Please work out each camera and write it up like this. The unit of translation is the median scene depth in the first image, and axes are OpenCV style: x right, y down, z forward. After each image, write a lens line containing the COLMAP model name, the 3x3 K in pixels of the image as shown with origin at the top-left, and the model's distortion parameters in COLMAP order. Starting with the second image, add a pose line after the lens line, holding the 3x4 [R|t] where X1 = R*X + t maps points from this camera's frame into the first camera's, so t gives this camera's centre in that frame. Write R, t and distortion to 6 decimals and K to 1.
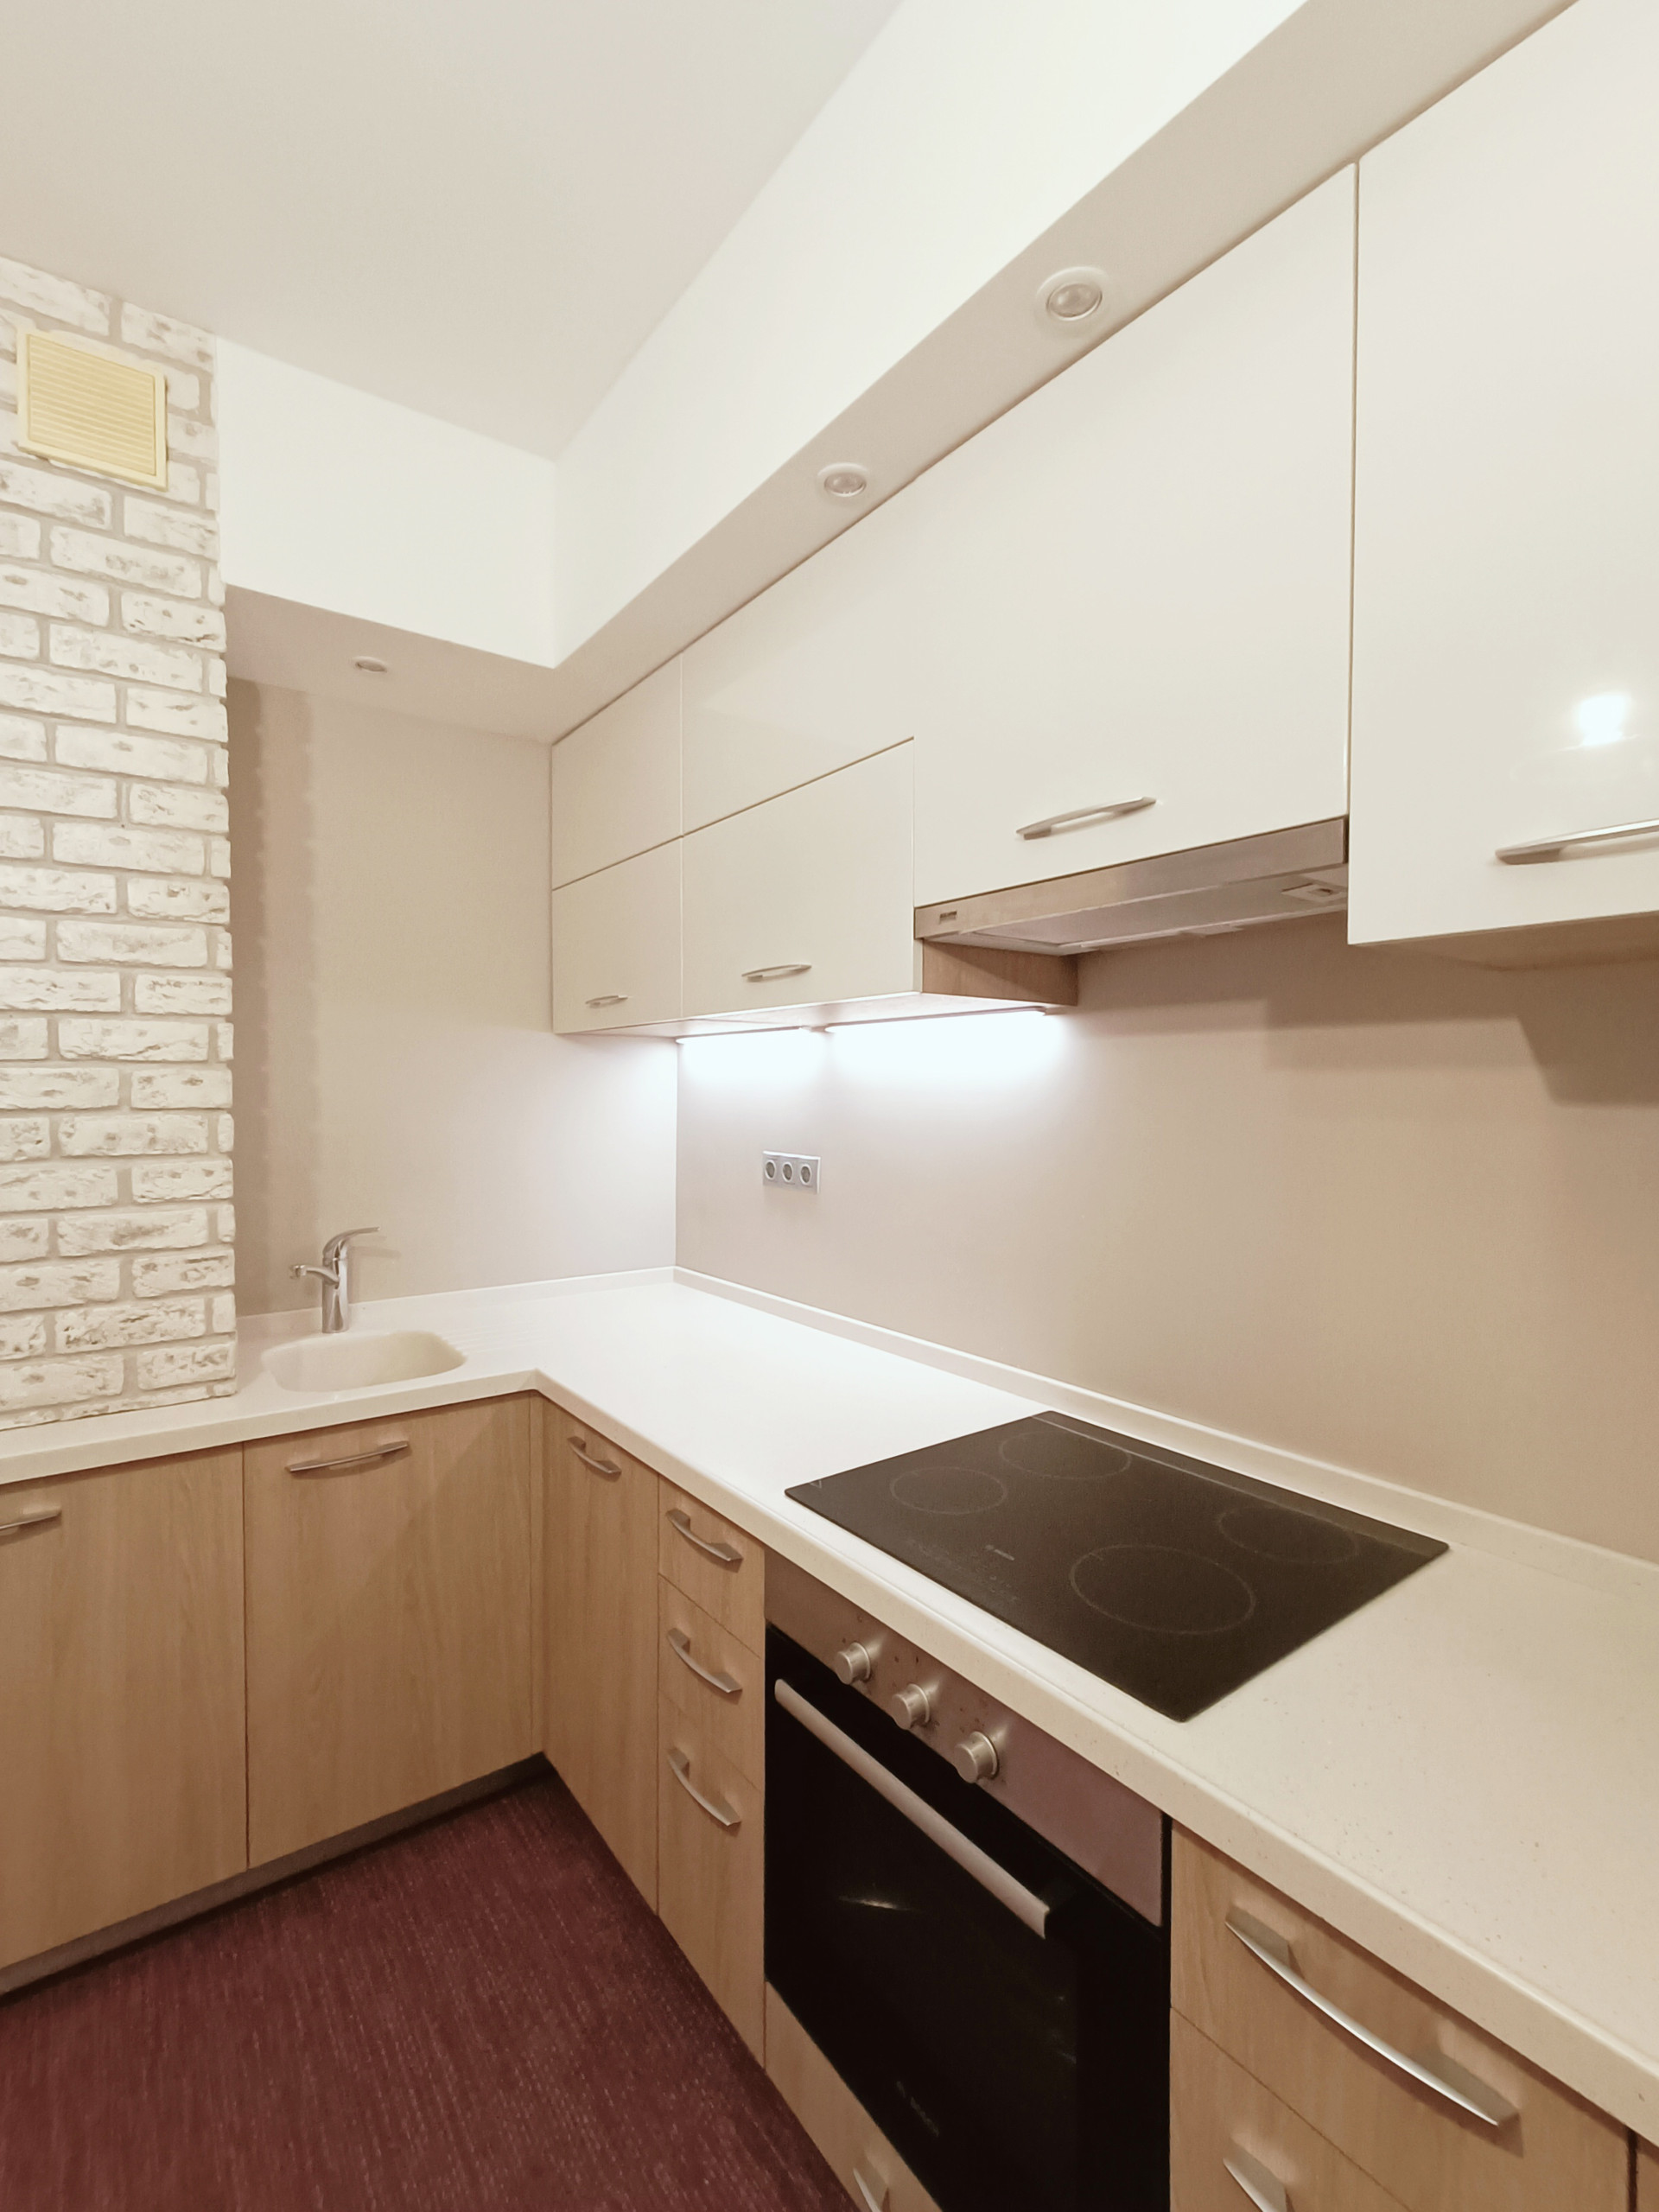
lens RADIAL K [[999.7, 0, 824.6], [0, 999.7, 1117.7], [0, 0, 1]] dist [0.002342, -0.002613]
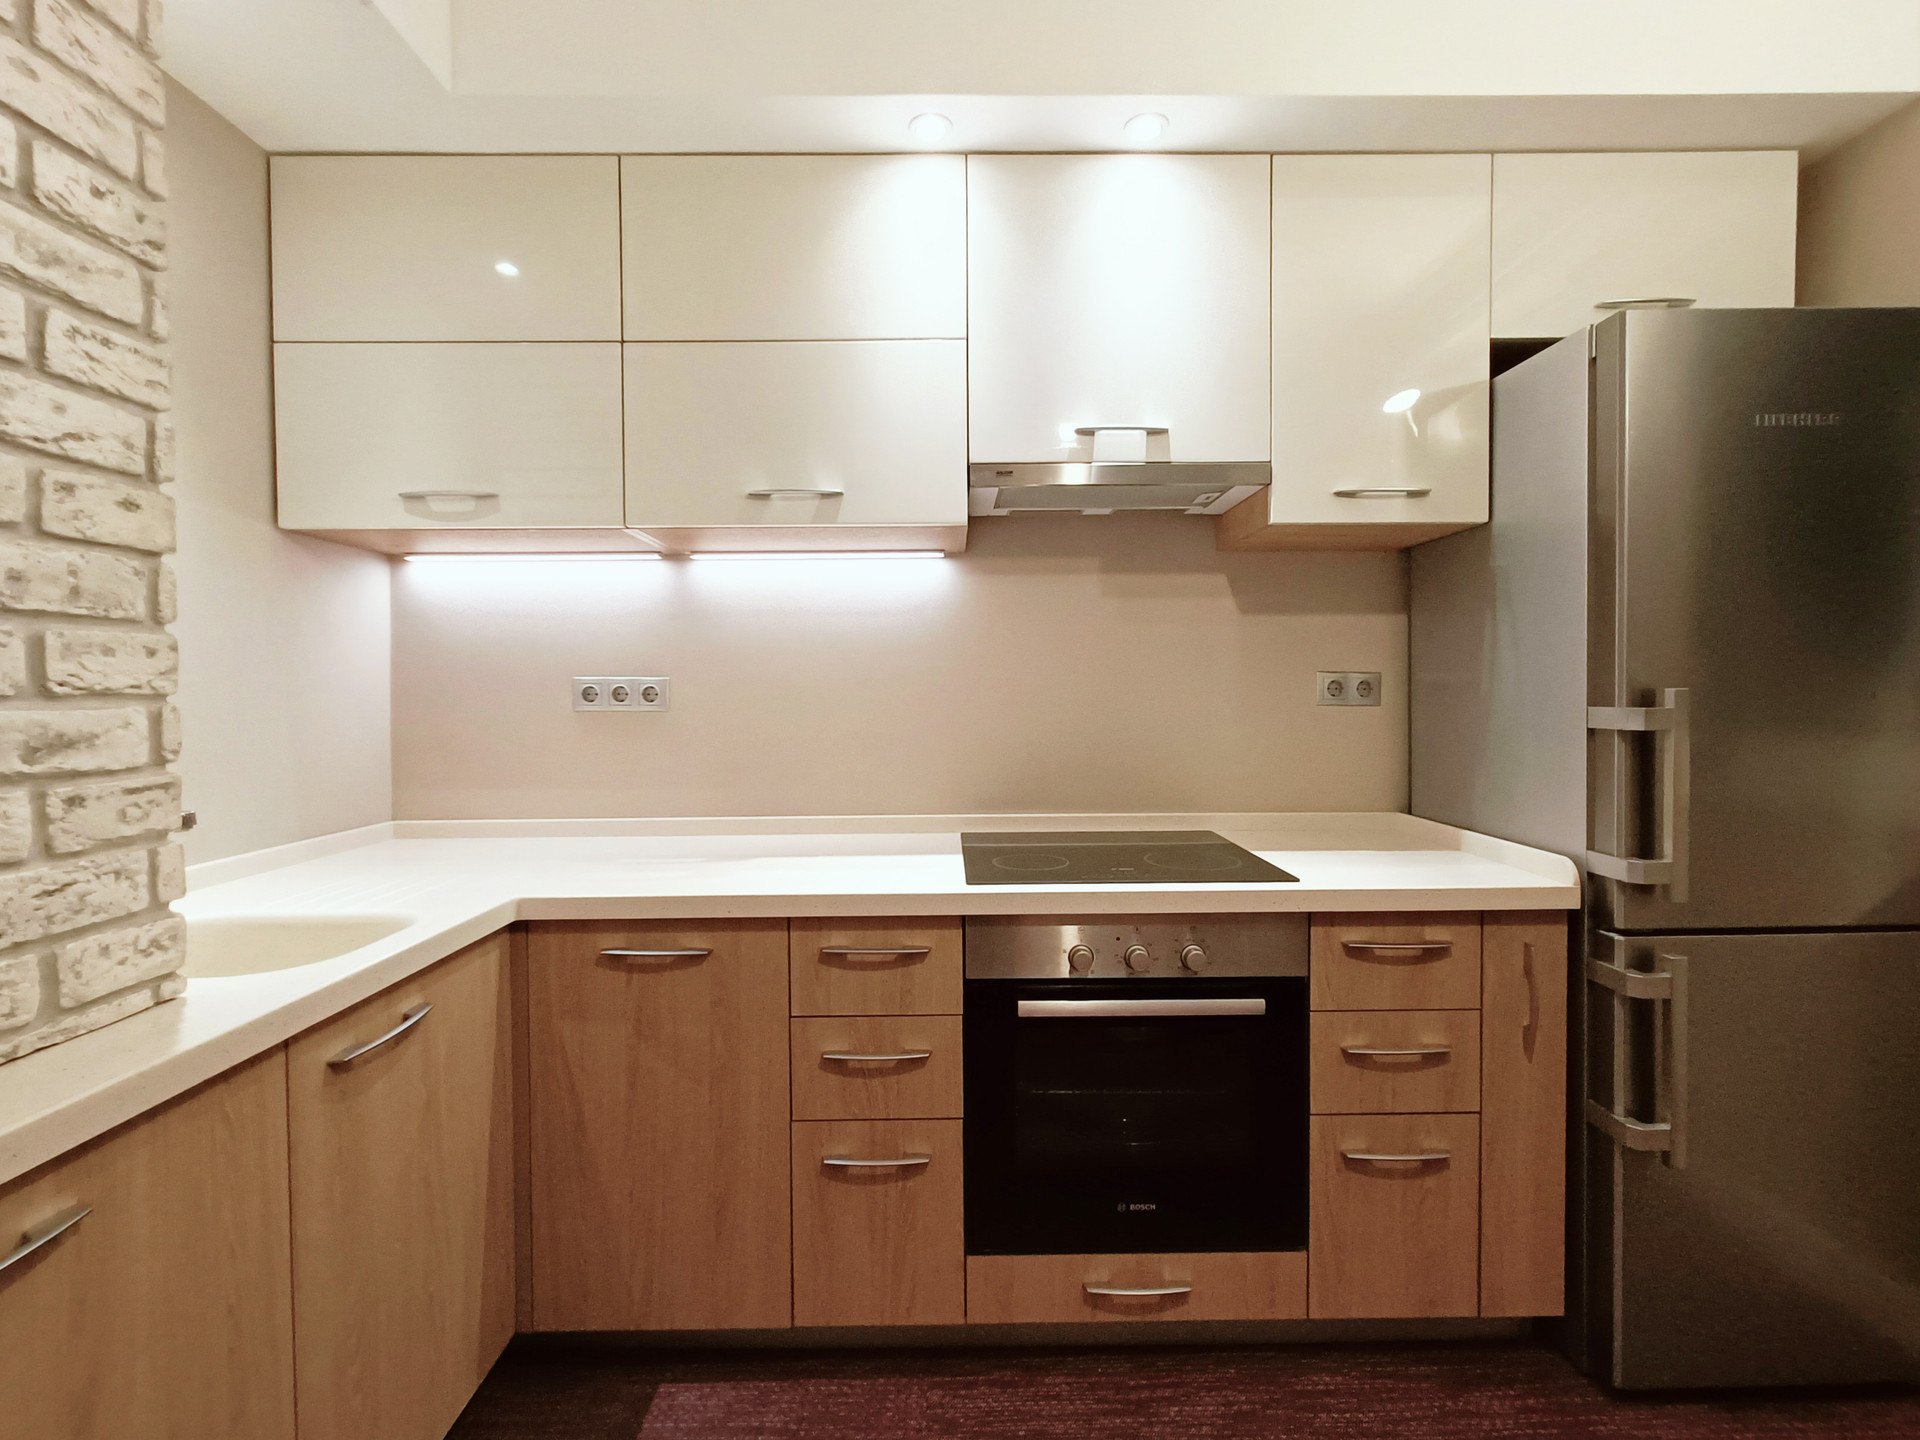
lens RADIAL K [[867.7, 0, 978.3], [0, 867.7, 721.4], [0, 0, 1]] dist [0.002342, -0.002613]
pose [[0.580749, -0.037005, 0.813241, -0.790428], [0.035086, 0.999176, 0.020411, 0.110651], [-0.813326, 0.016680, 0.581569, 0.256355]]
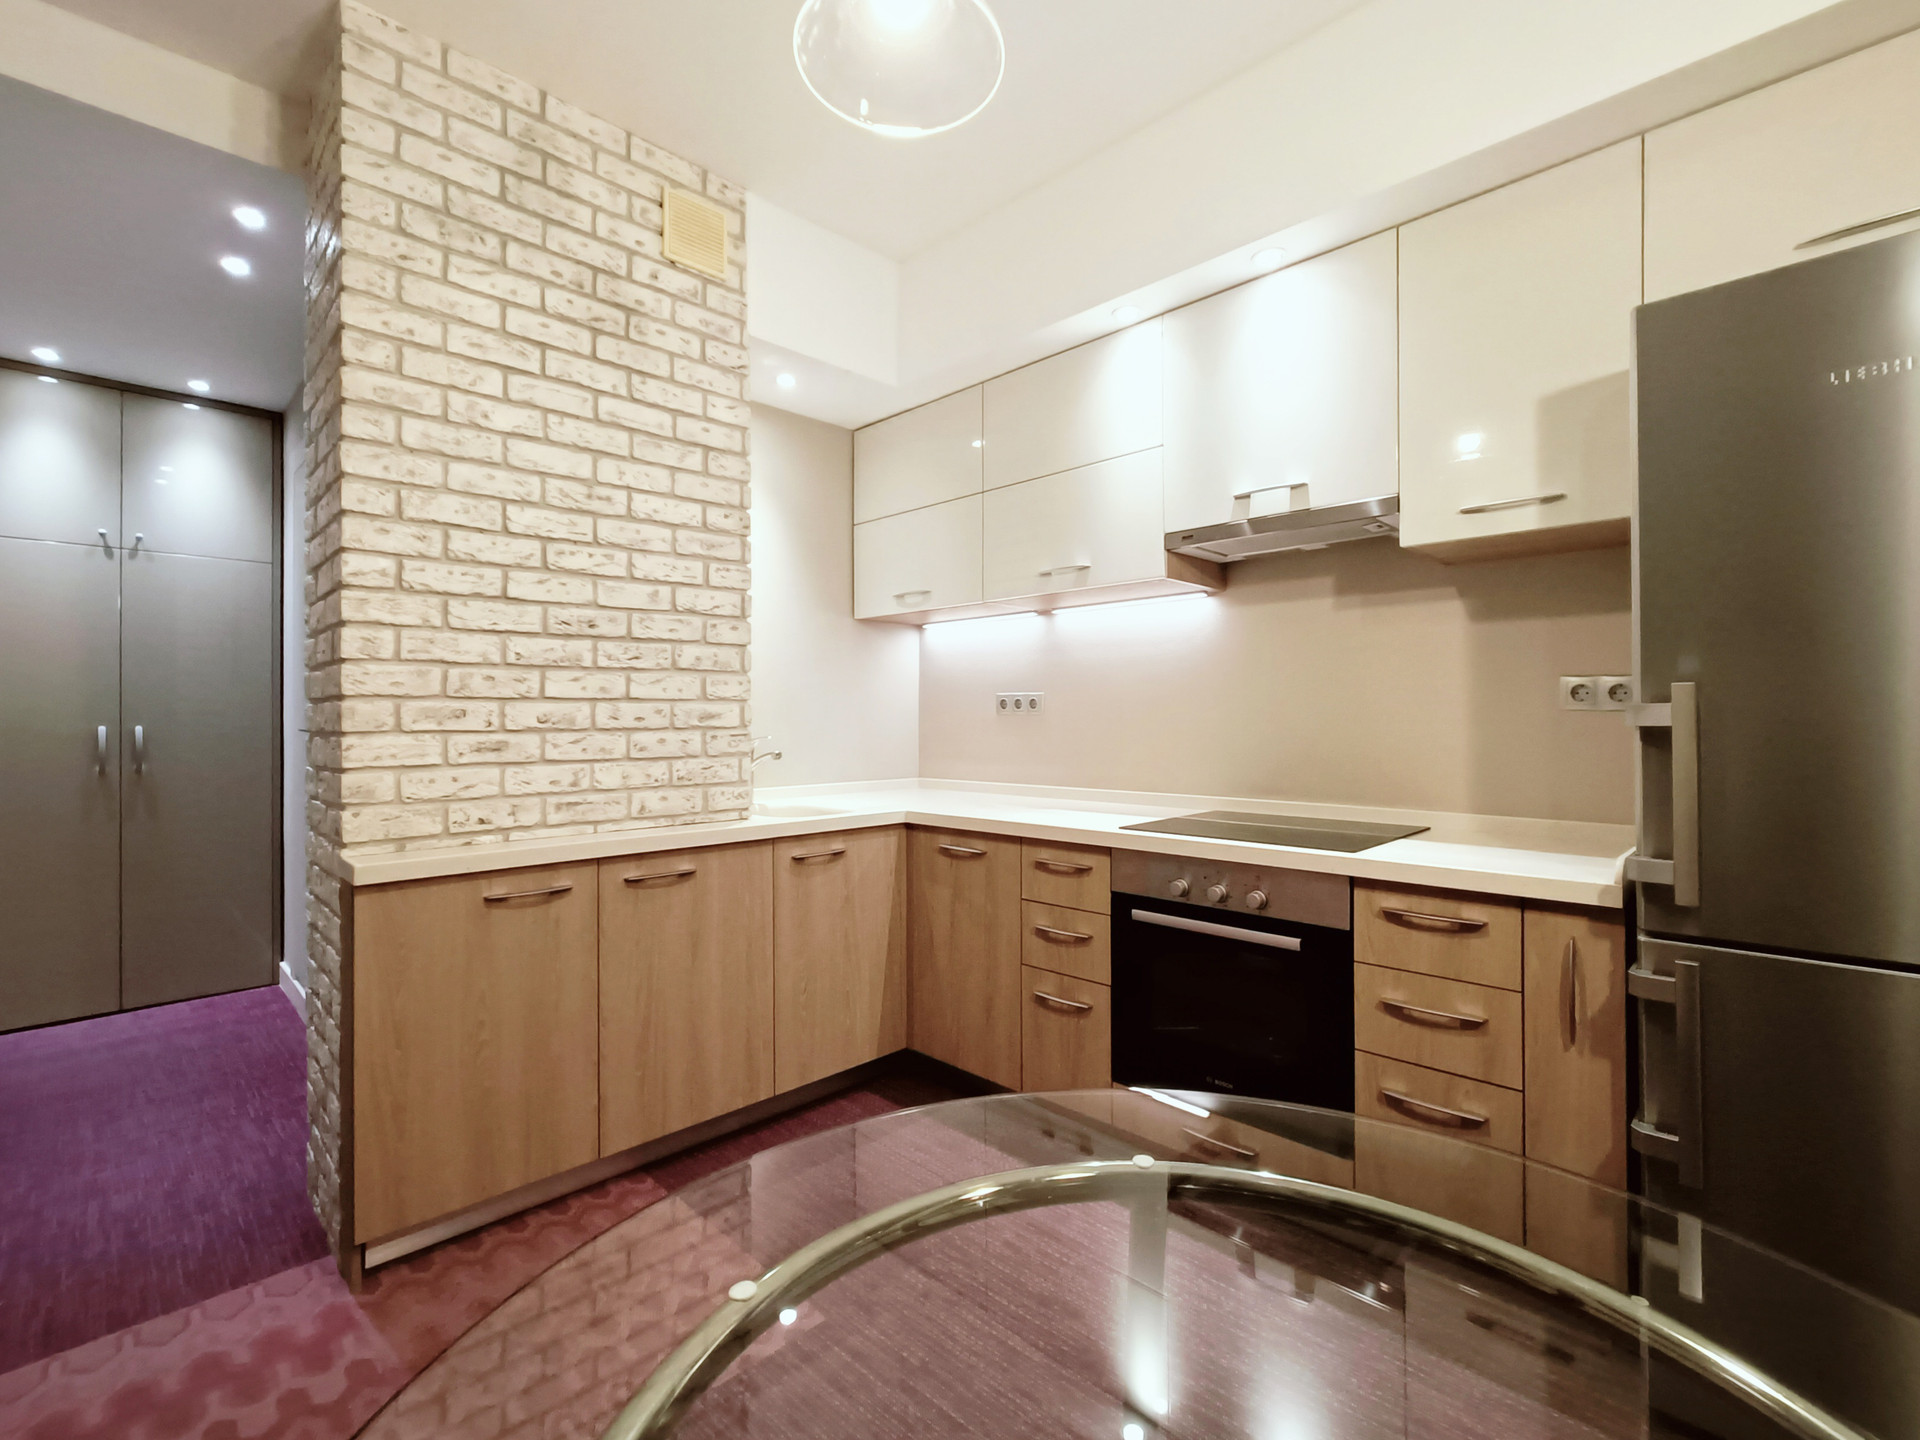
lens RADIAL K [[867.7, 0, 963.4], [0, 867.7, 733.8], [0, 0, 1]] dist [0.002342, -0.002613]
pose [[0.986138, -0.013016, 0.165415, -0.508441], [0.015034, 0.999827, -0.010957, 0.167123], [-0.165244, 0.013292, 0.986163, -0.515947]]
